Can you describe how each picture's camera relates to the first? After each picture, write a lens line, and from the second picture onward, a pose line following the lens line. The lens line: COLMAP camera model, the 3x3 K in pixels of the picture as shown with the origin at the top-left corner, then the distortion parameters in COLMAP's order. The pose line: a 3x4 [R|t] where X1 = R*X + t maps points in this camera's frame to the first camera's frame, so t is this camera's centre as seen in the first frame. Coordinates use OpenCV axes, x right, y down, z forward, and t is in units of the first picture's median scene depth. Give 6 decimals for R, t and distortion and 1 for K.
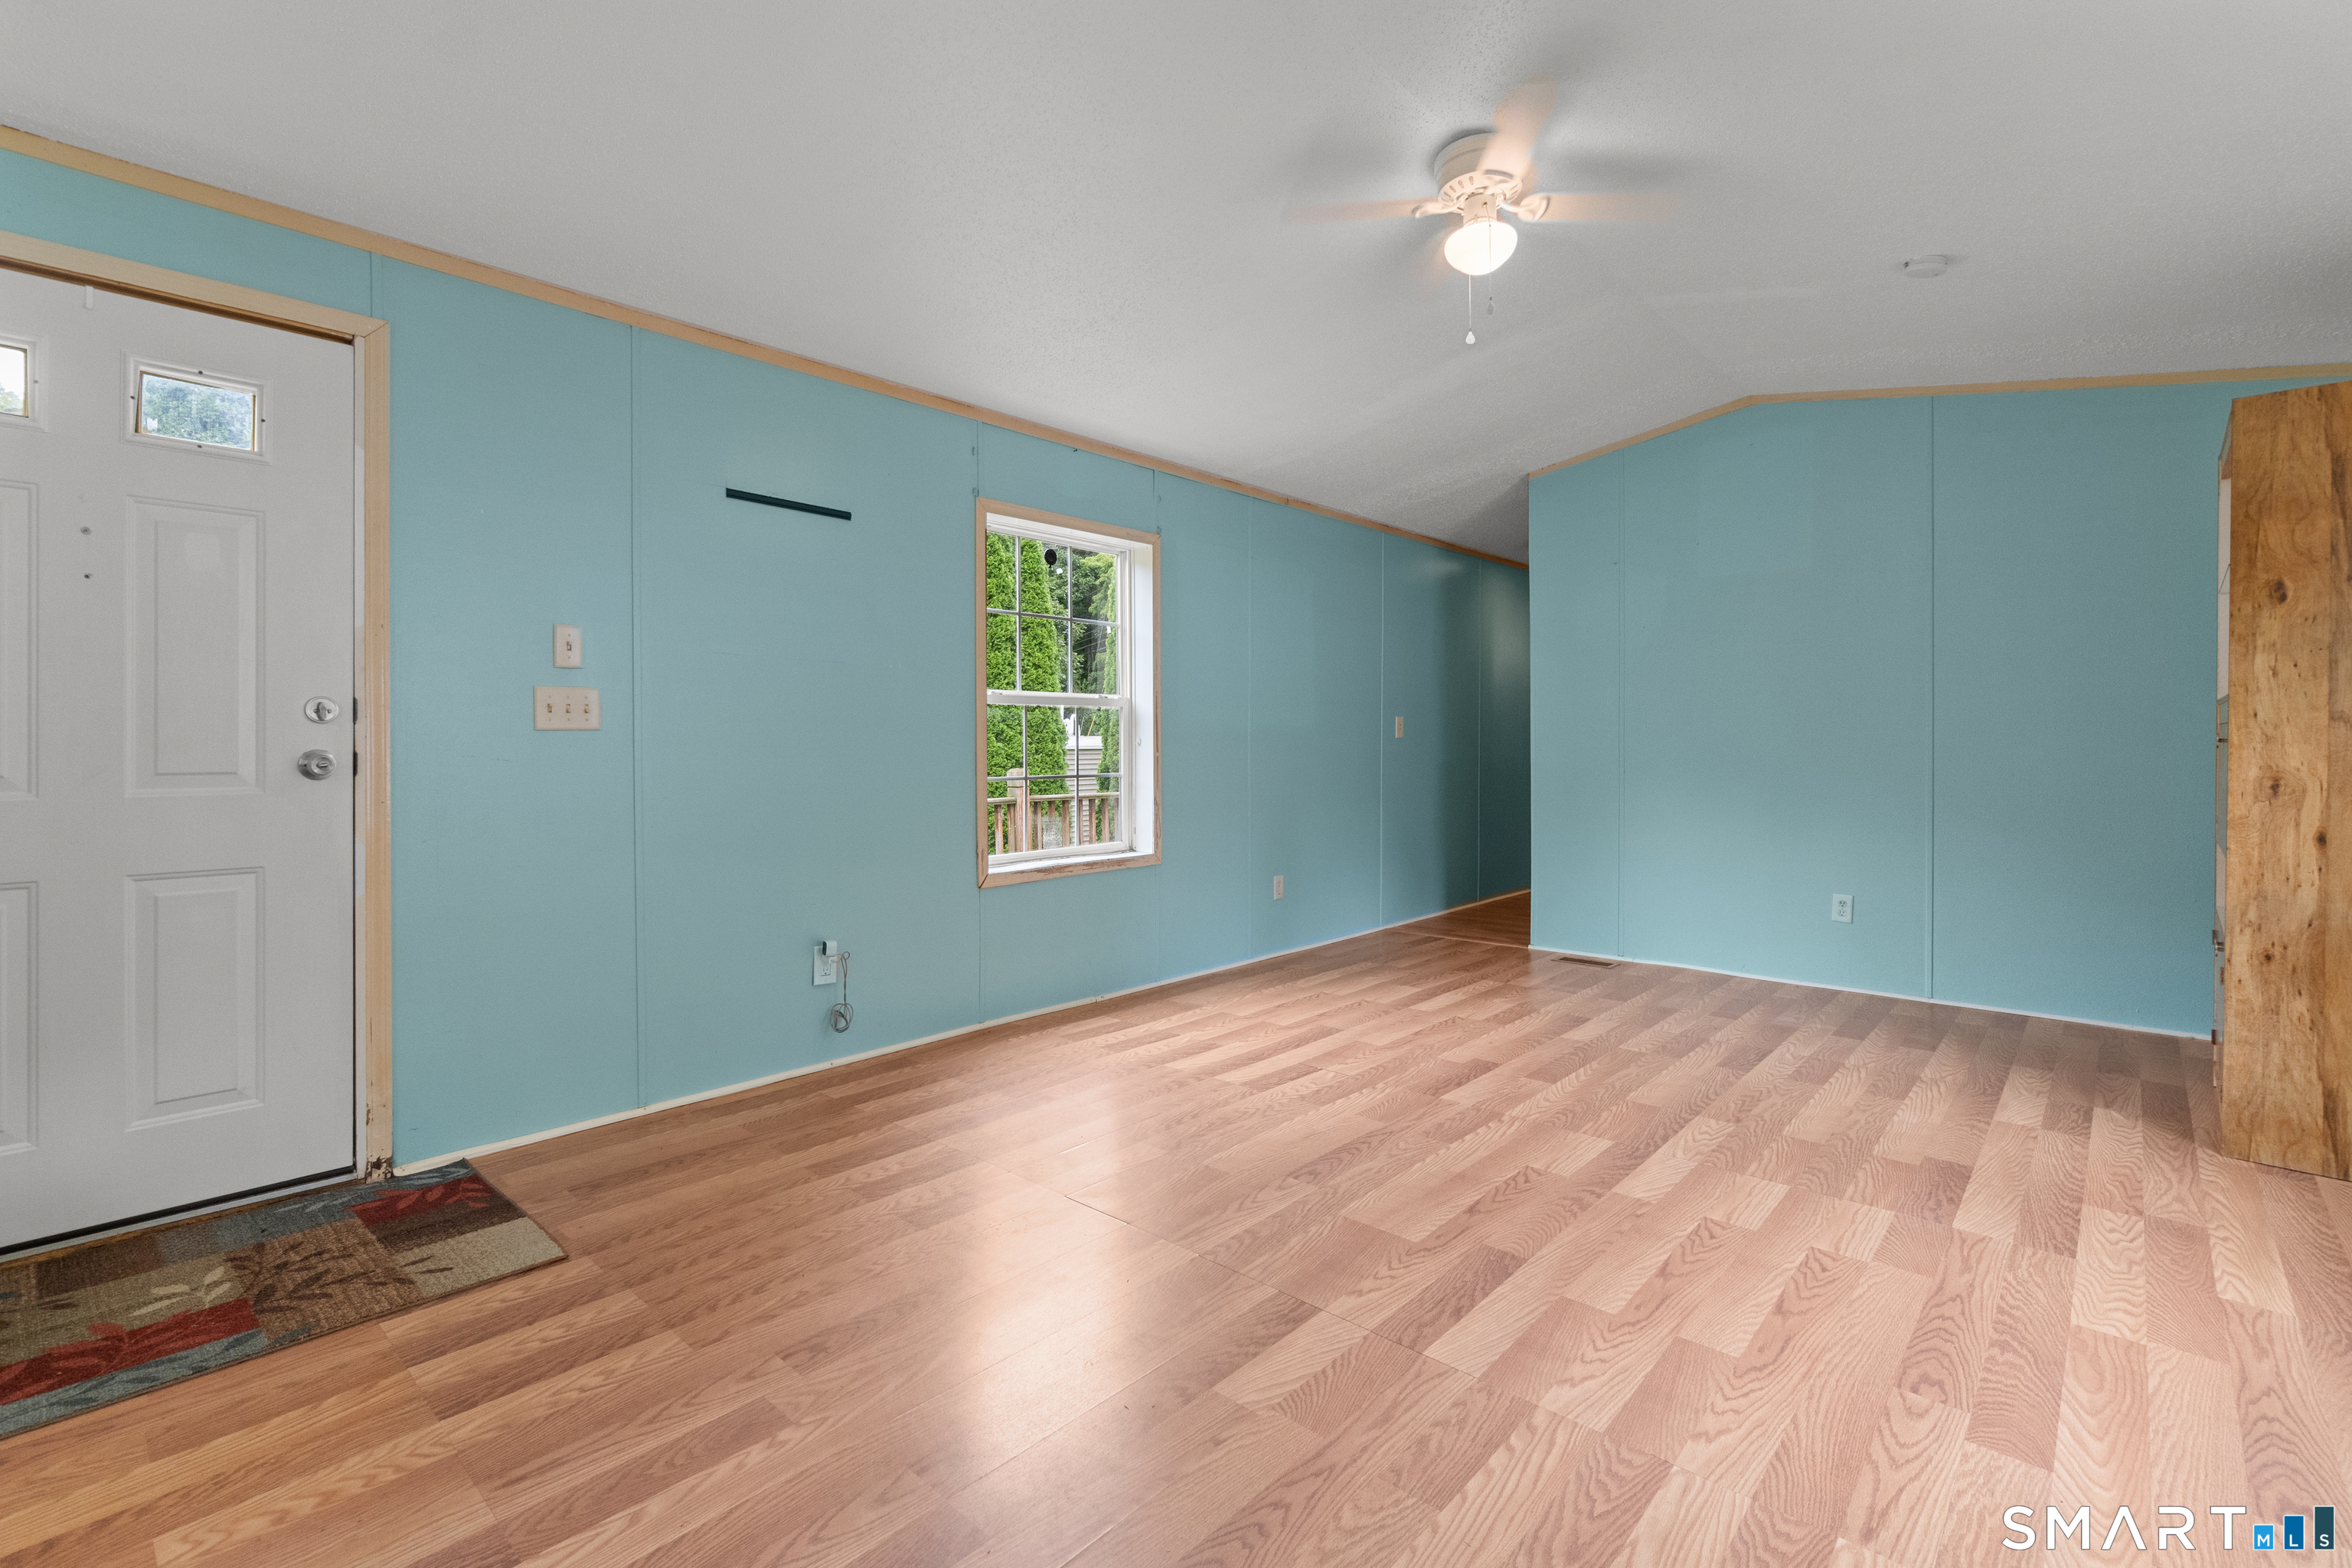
lens RADIAL K [[1043.7, 0, 1182.9], [0, 1043.7, 766.5], [0, 0, 1]] dist [-0.001990, 0.001118]
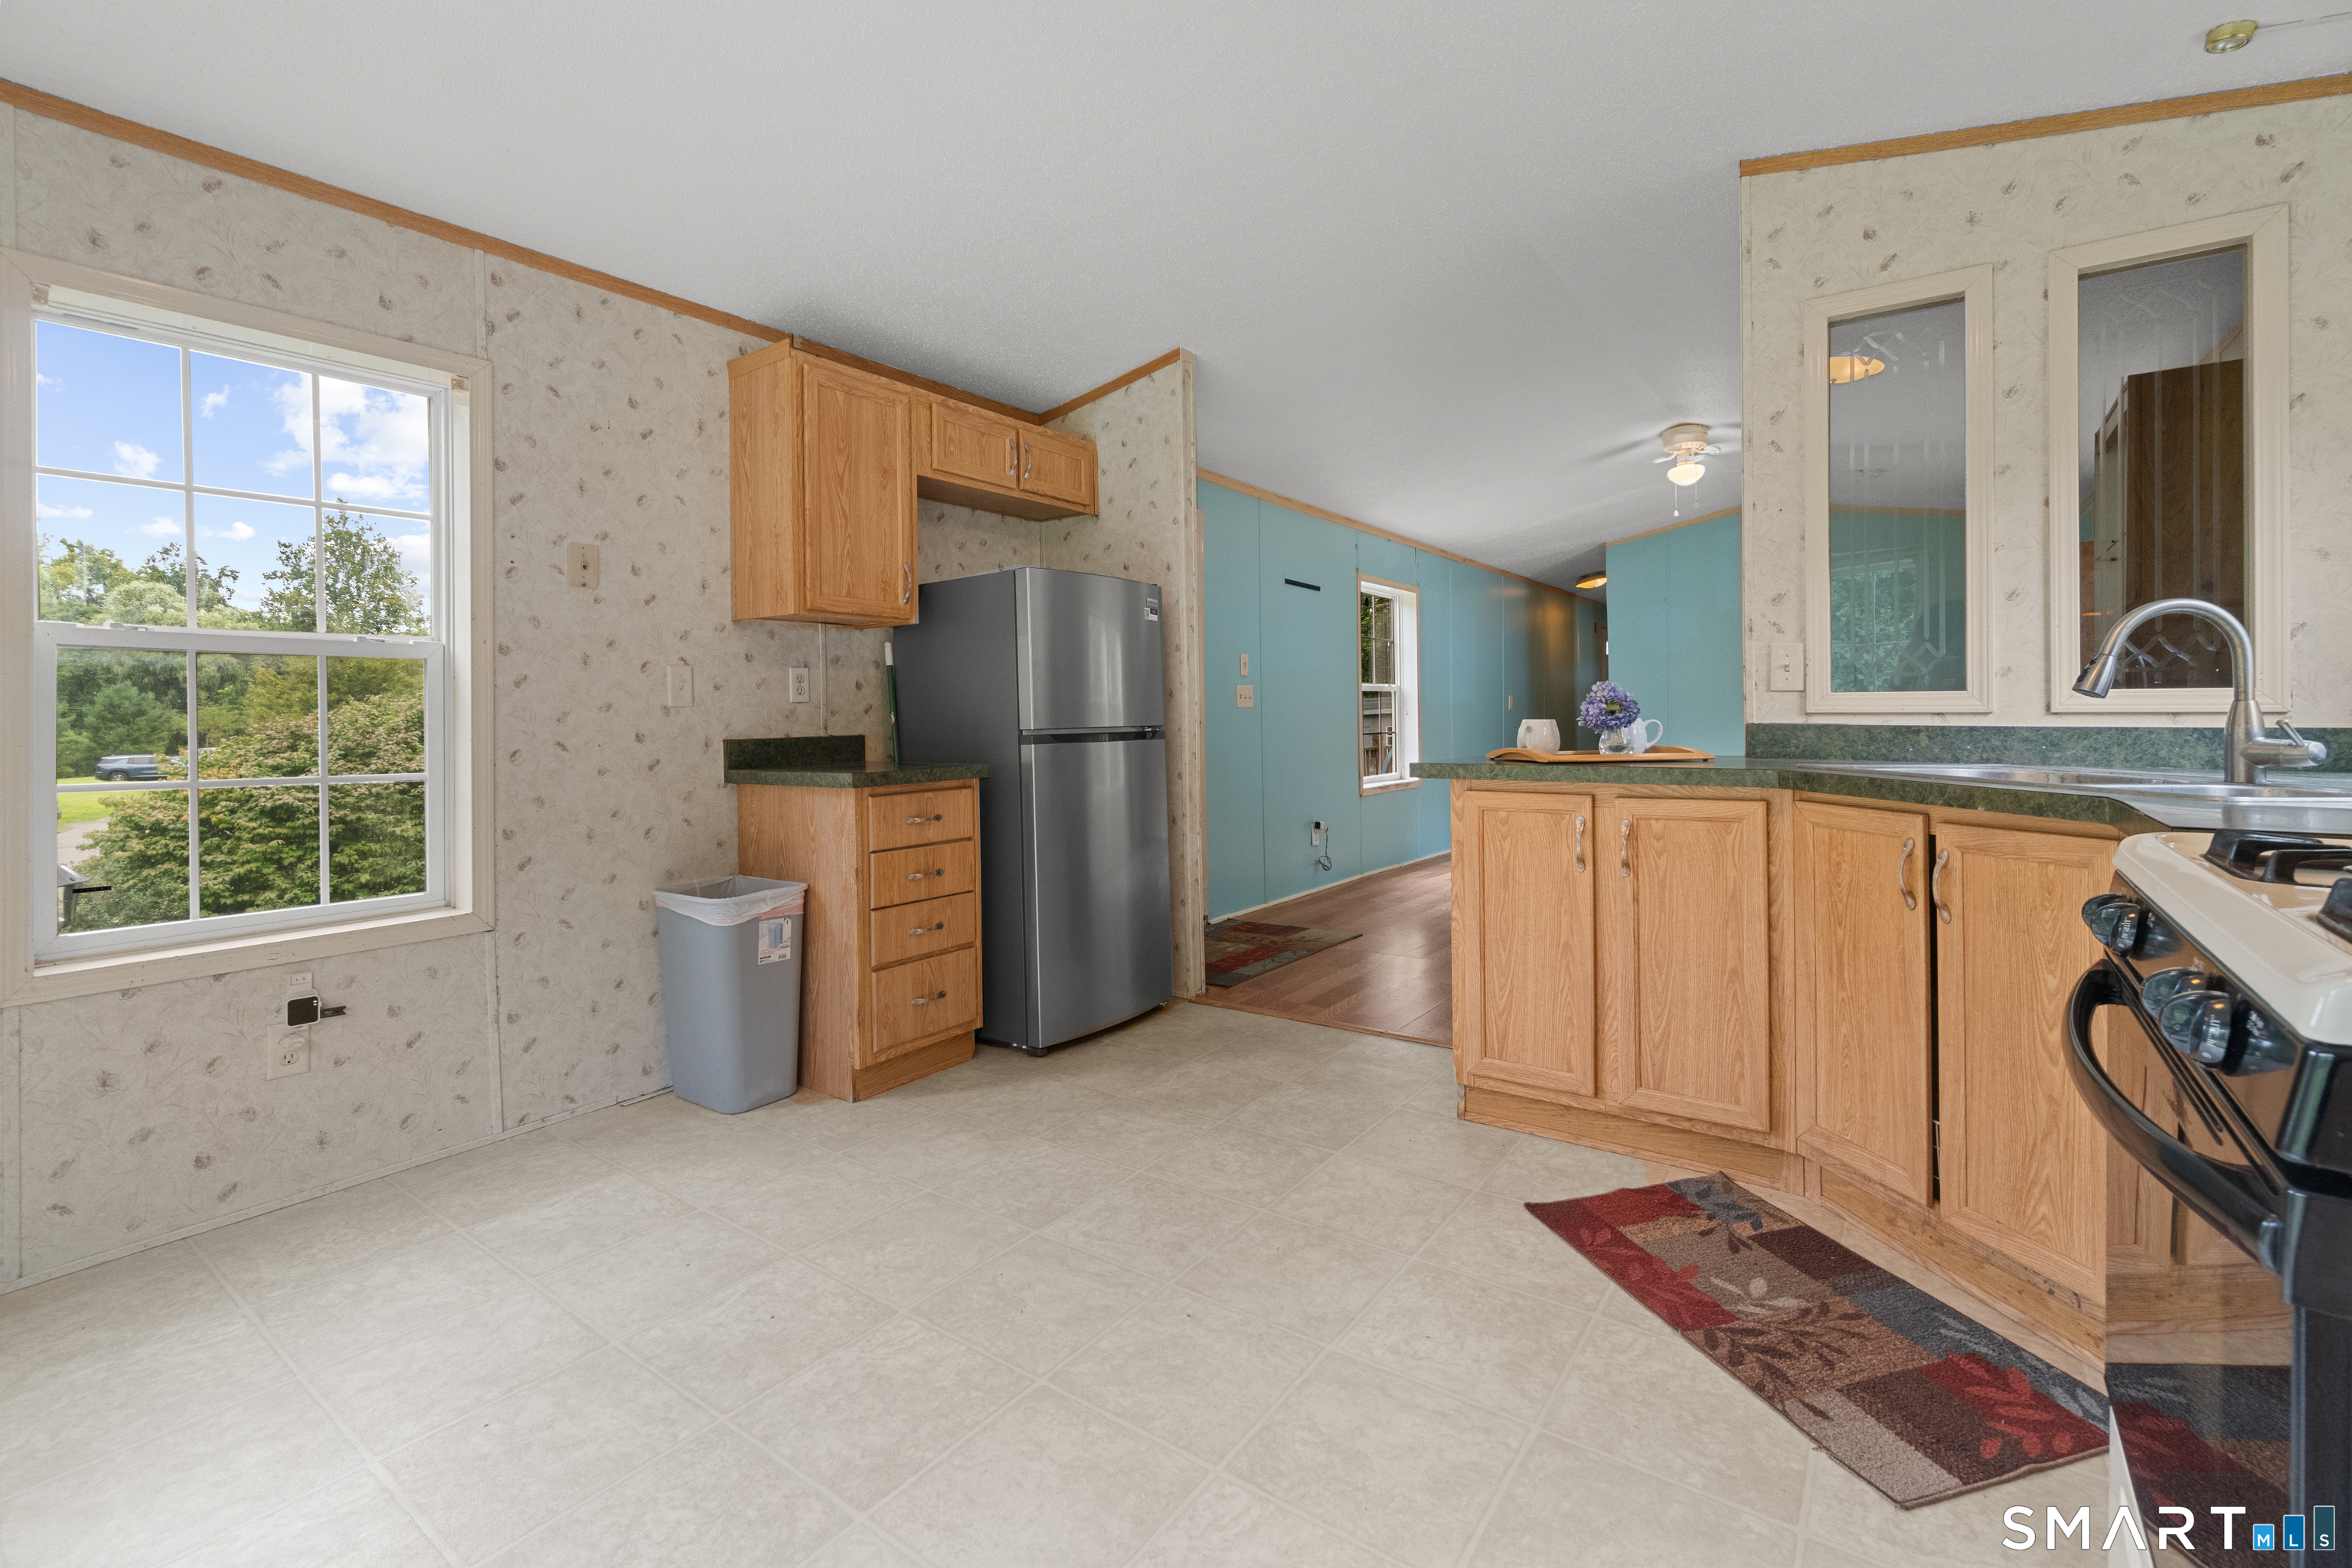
lens RADIAL K [[1043.7, 0, 1199.7], [0, 1043.7, 737.7], [0, 0, 1]] dist [-0.001990, 0.001118]
pose [[0.991936, -0.017654, 0.125505, -0.767369], [0.018618, 0.999806, -0.006505, 0.026776], [-0.125365, 0.008789, 0.992072, -0.776550]]
